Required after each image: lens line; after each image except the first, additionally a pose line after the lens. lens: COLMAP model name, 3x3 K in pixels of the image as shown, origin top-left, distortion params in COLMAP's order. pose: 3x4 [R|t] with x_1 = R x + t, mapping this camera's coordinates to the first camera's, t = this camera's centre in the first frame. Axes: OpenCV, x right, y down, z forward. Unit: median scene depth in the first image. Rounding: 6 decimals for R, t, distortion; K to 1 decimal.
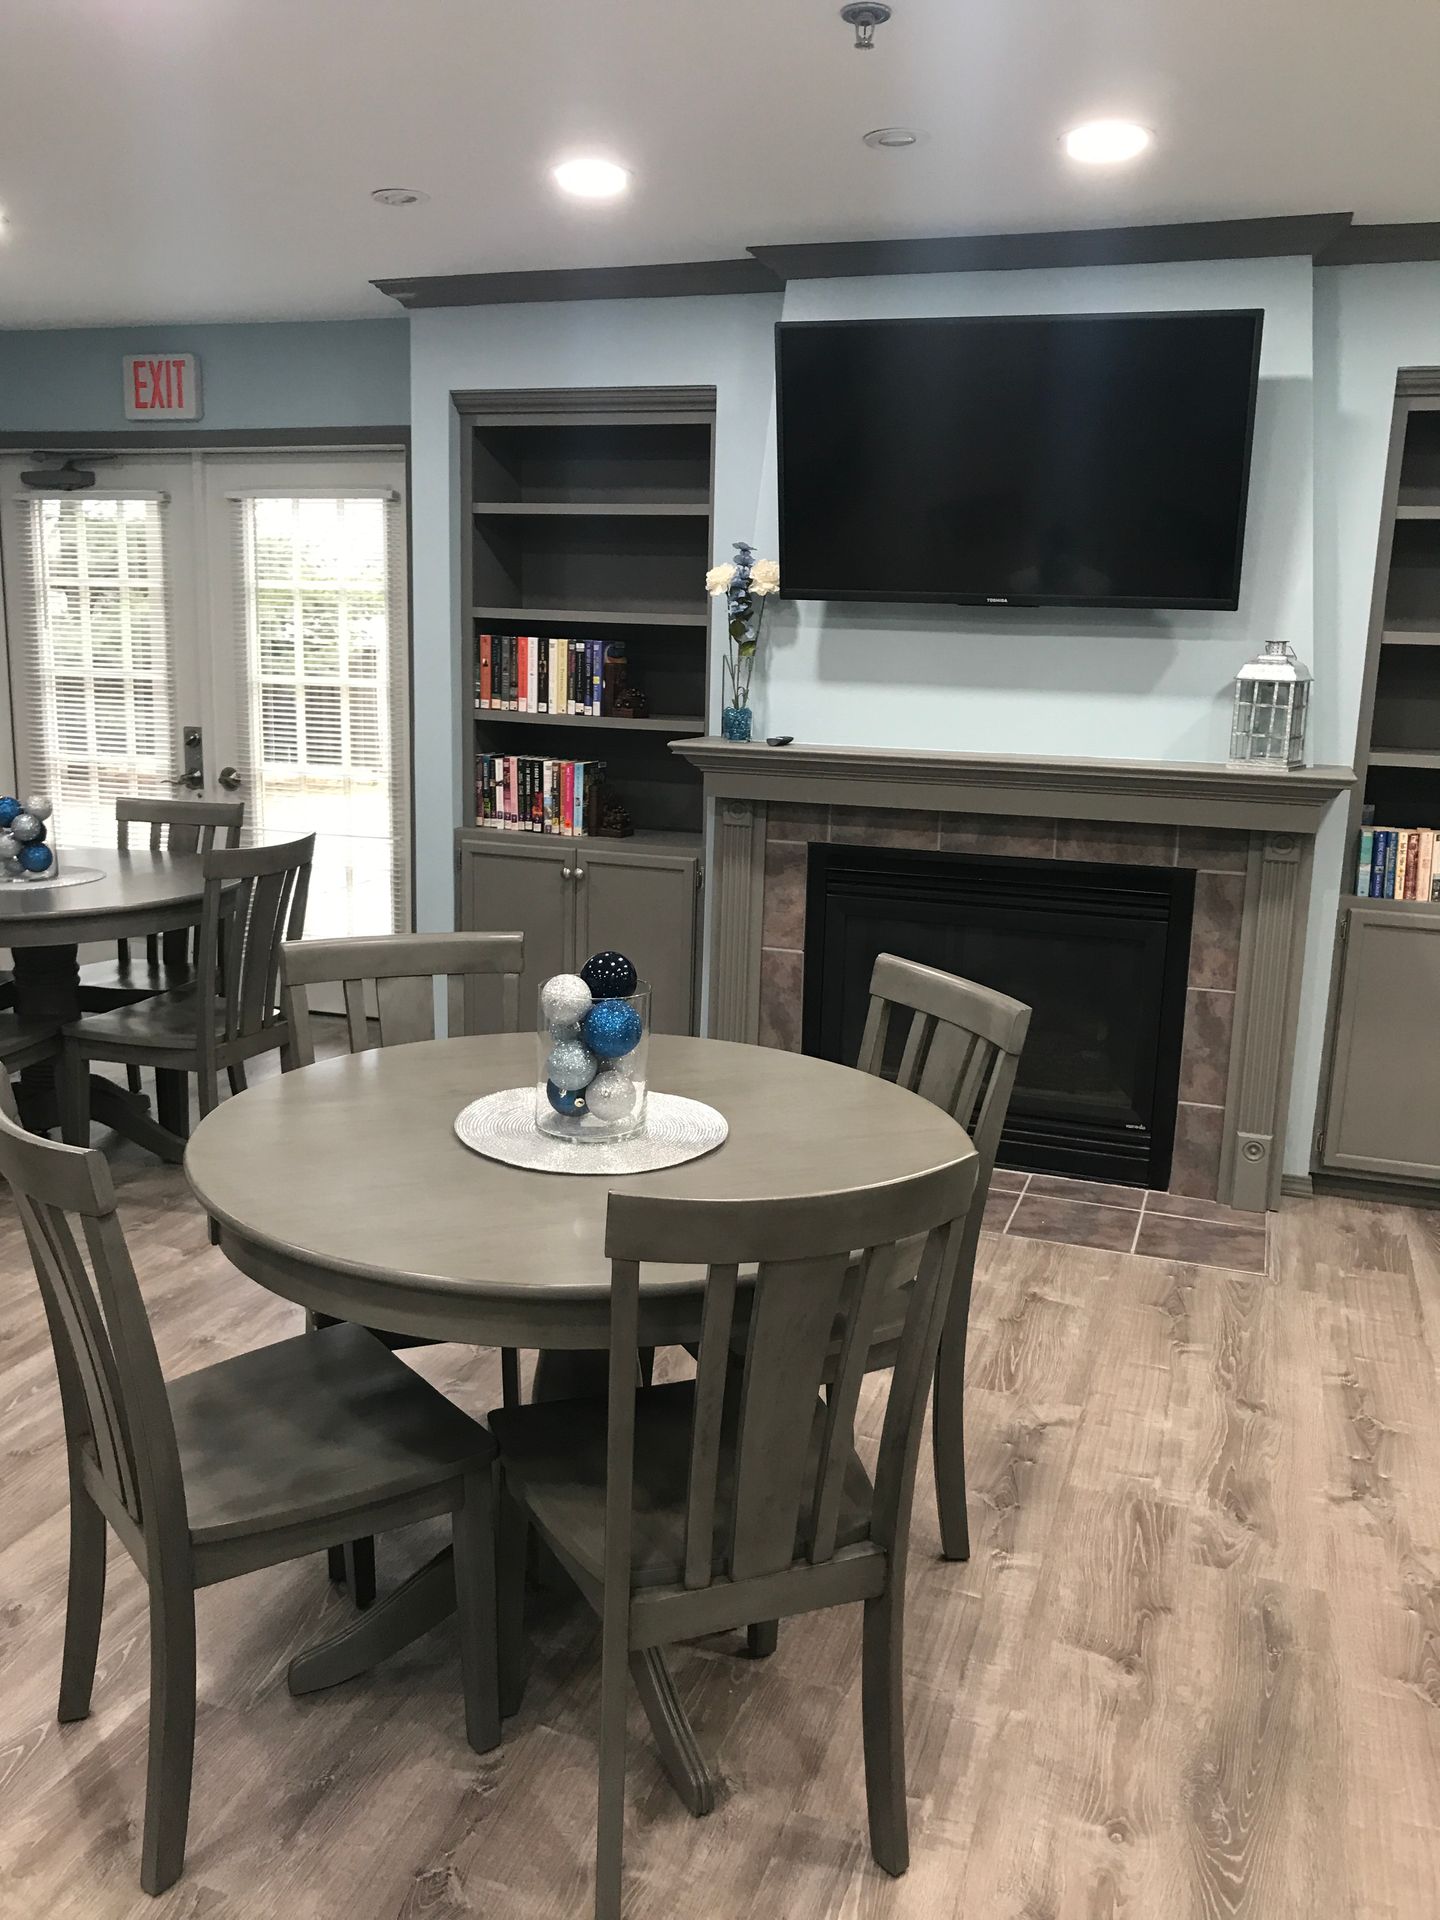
lens RADIAL K [[1568.2, 0, 728.6], [0, 1568.2, 959.6], [0, 0, 1]] dist [0.018084, -0.002502]
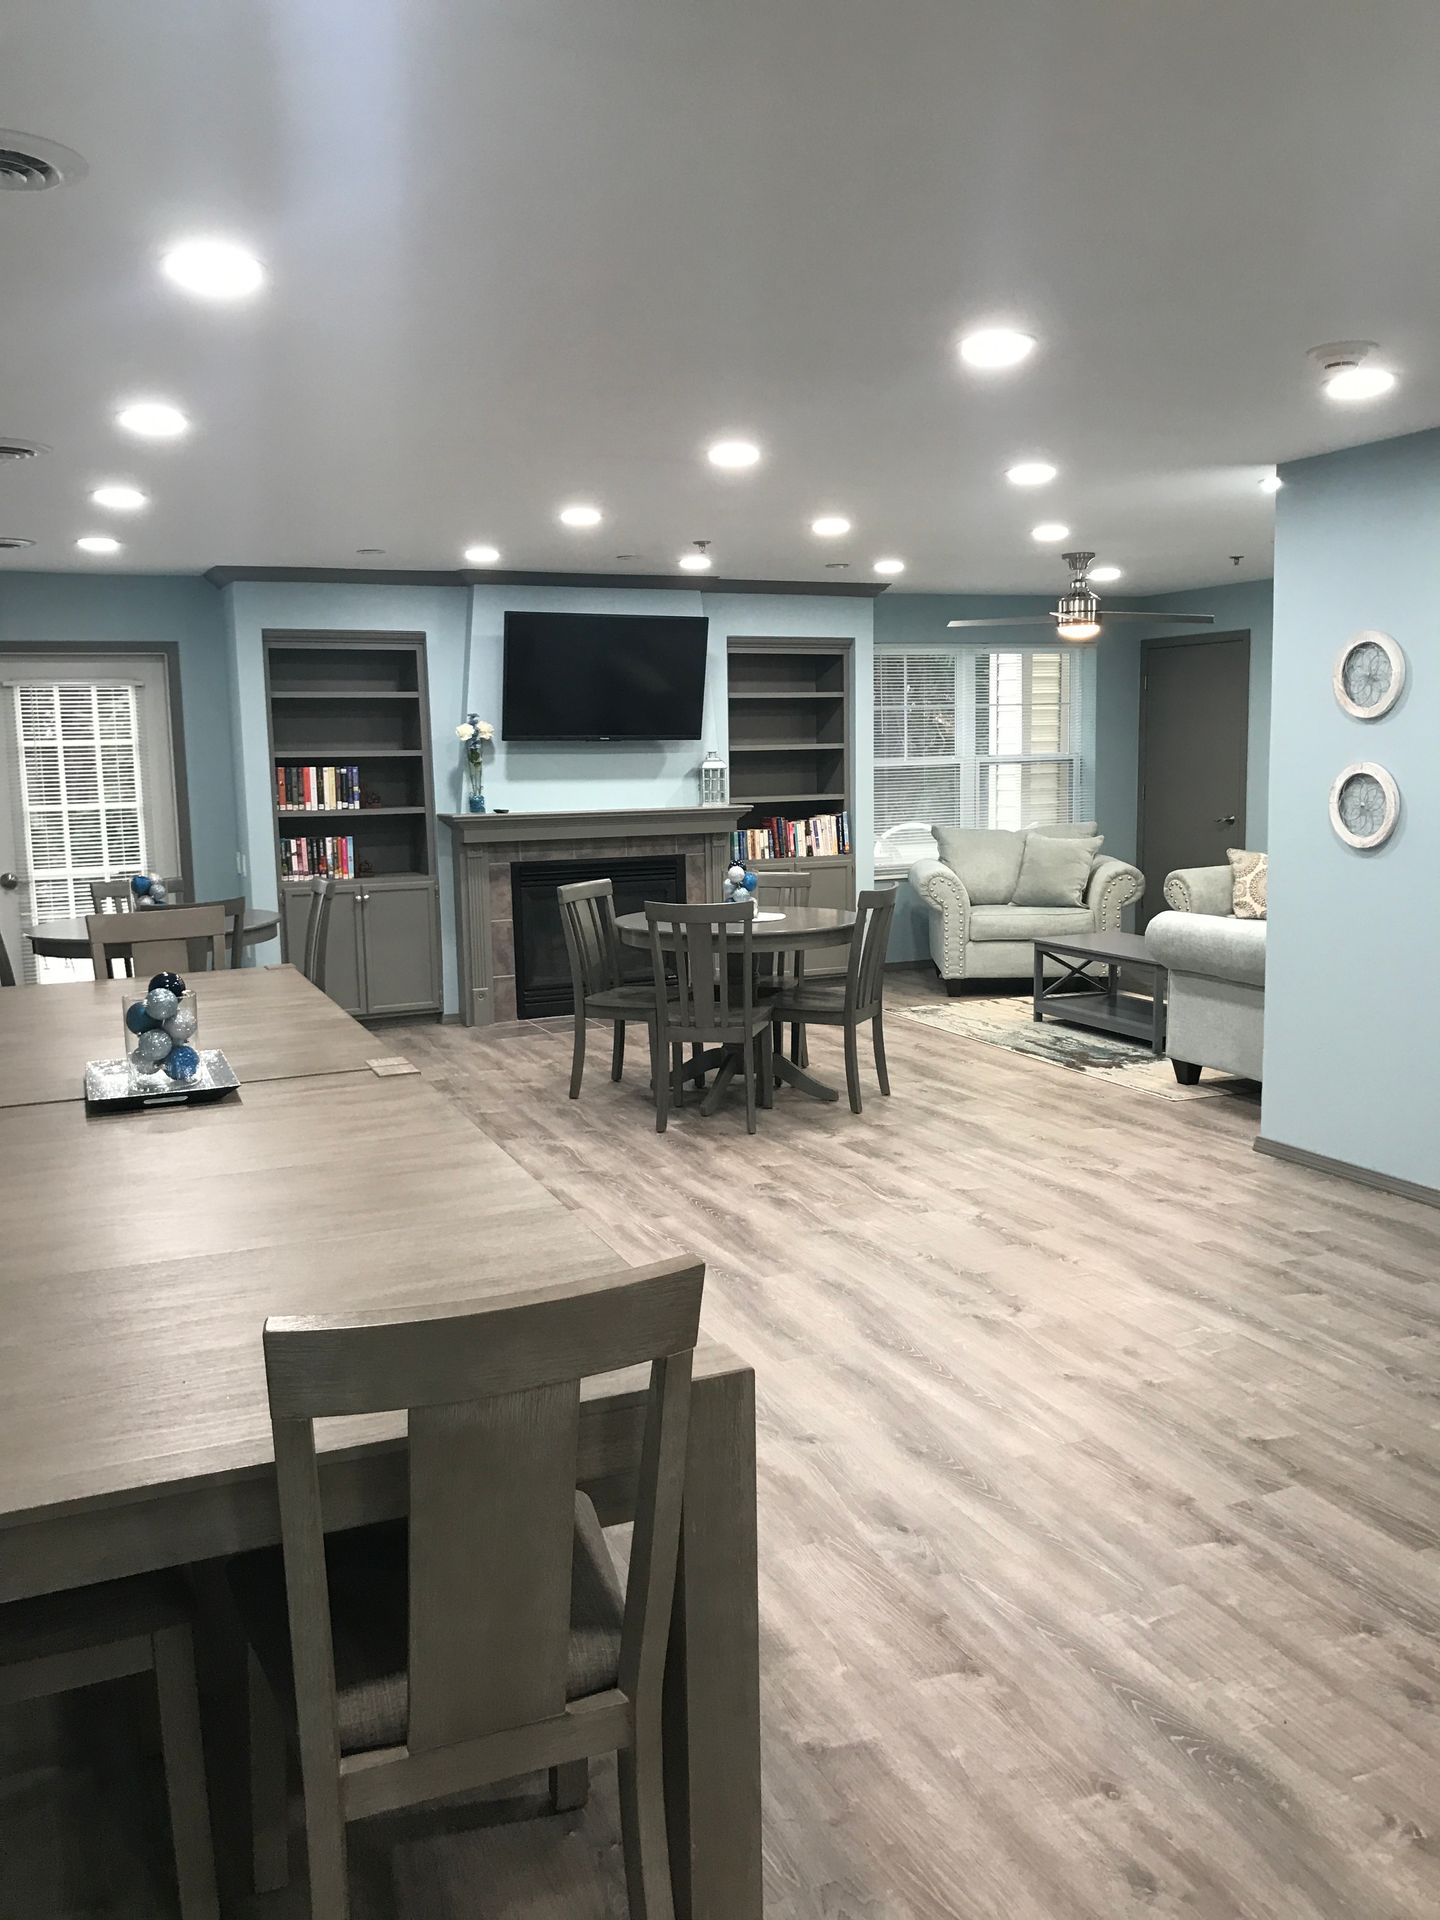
lens RADIAL K [[1547.7, 0, 739.2], [0, 1547.7, 958.0], [0, 0, 1]] dist [0.088510, -0.186615]
pose [[0.719885, -0.133027, 0.681226, -1.006176], [0.179628, 0.983732, 0.002277, 0.083571], [-0.670447, 0.120728, 0.732069, -0.556107]]
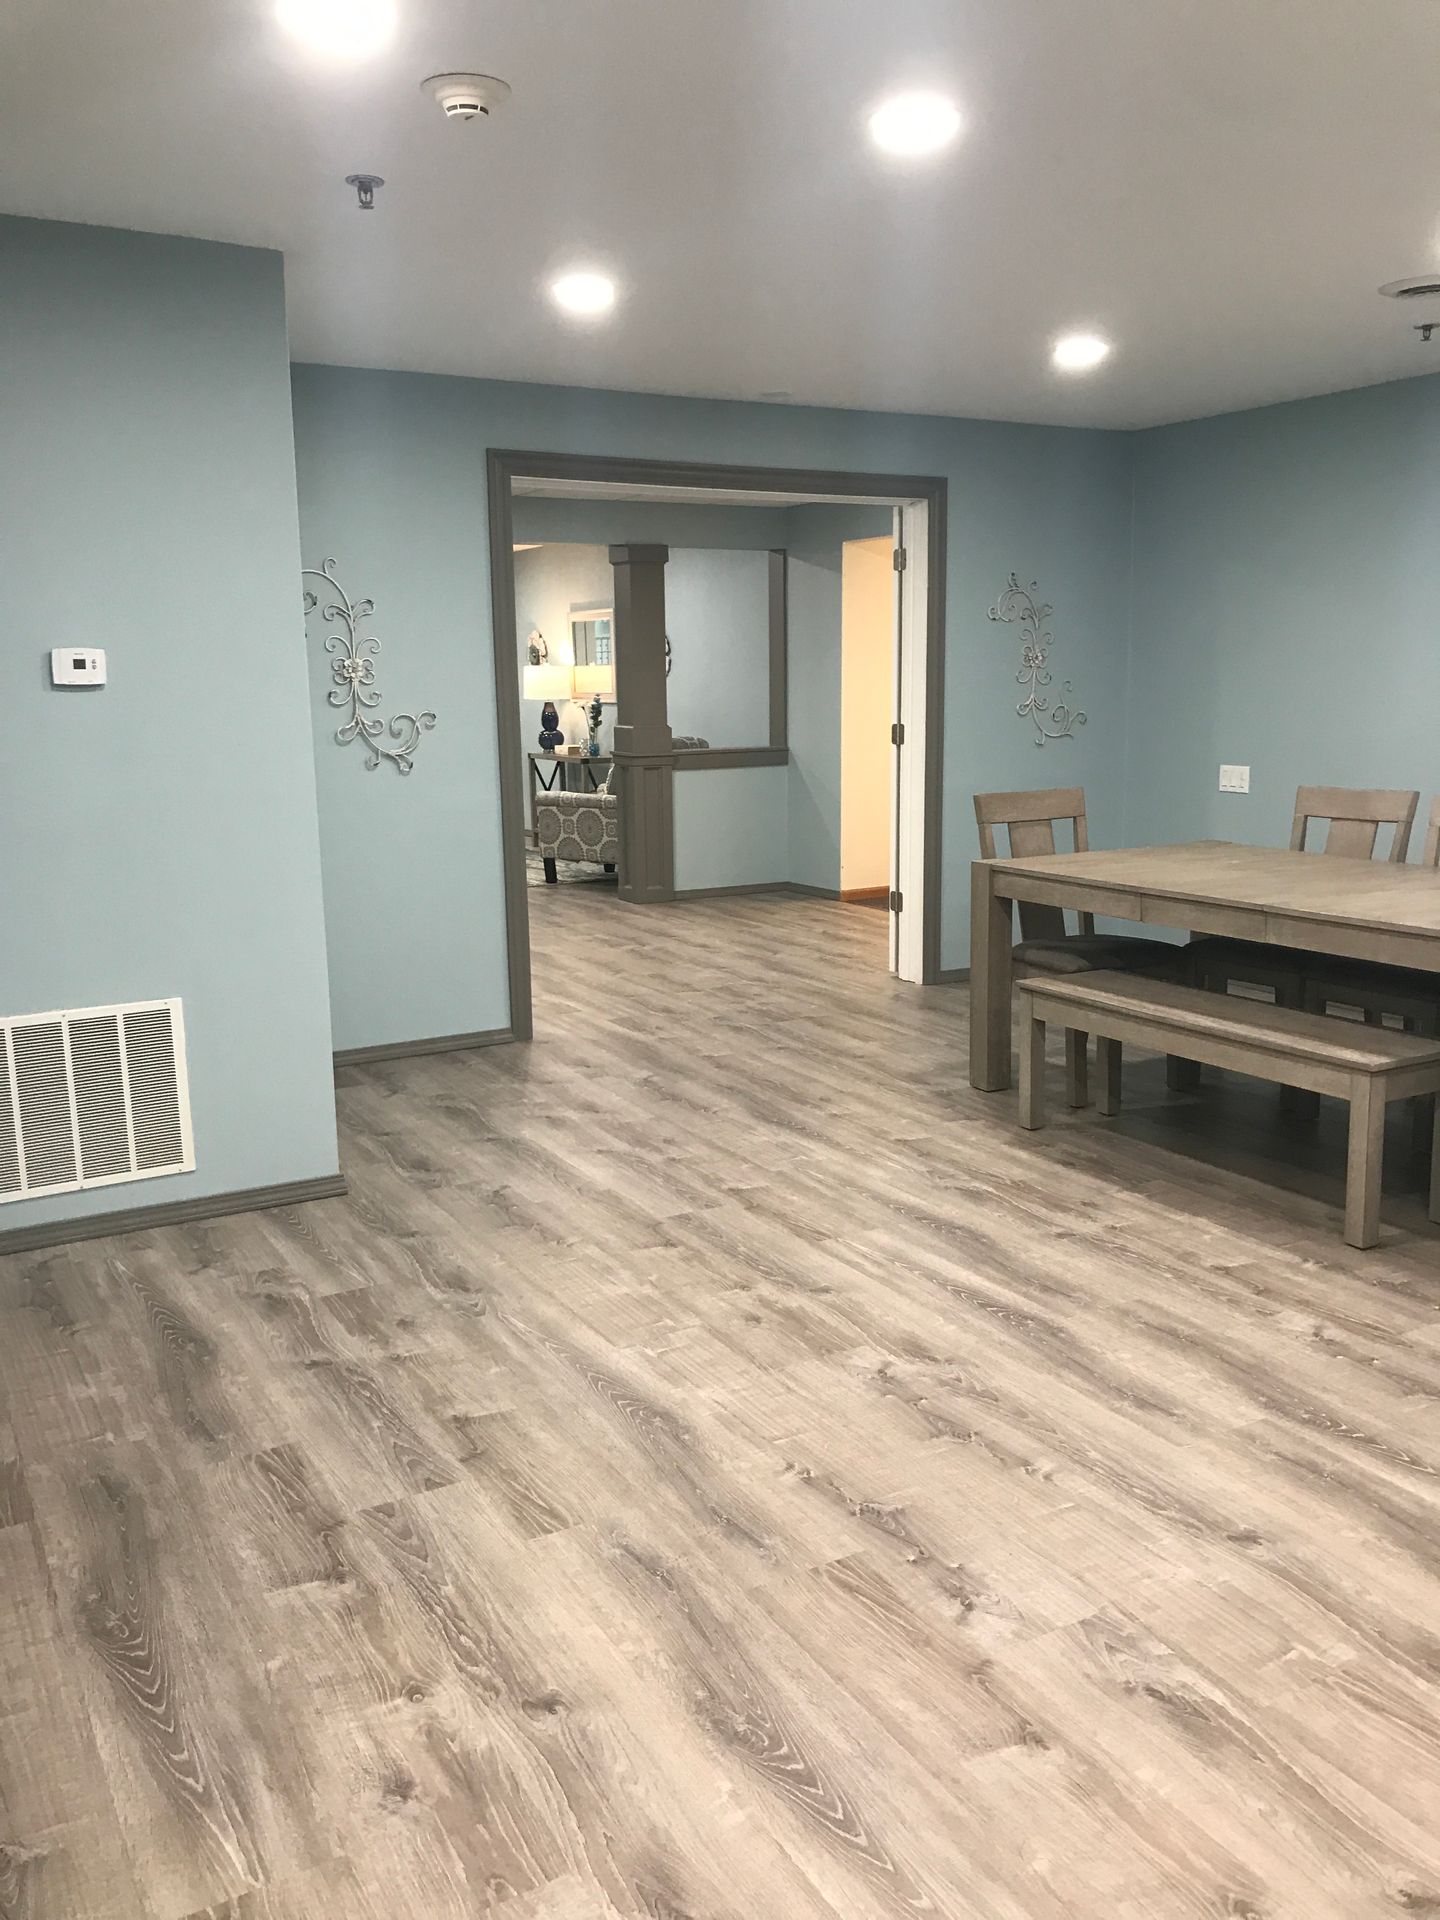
lens RADIAL K [[1560.4, 0, 731.4], [0, 1560.4, 974.4], [0, 0, 1]] dist [0.057562, -0.151066]
pose [[-0.655204, 0.126285, -0.744822, 0.191669], [-0.159869, 0.940421, 0.300083, -0.036891], [0.738342, 0.315689, -0.595979, 0.300196]]
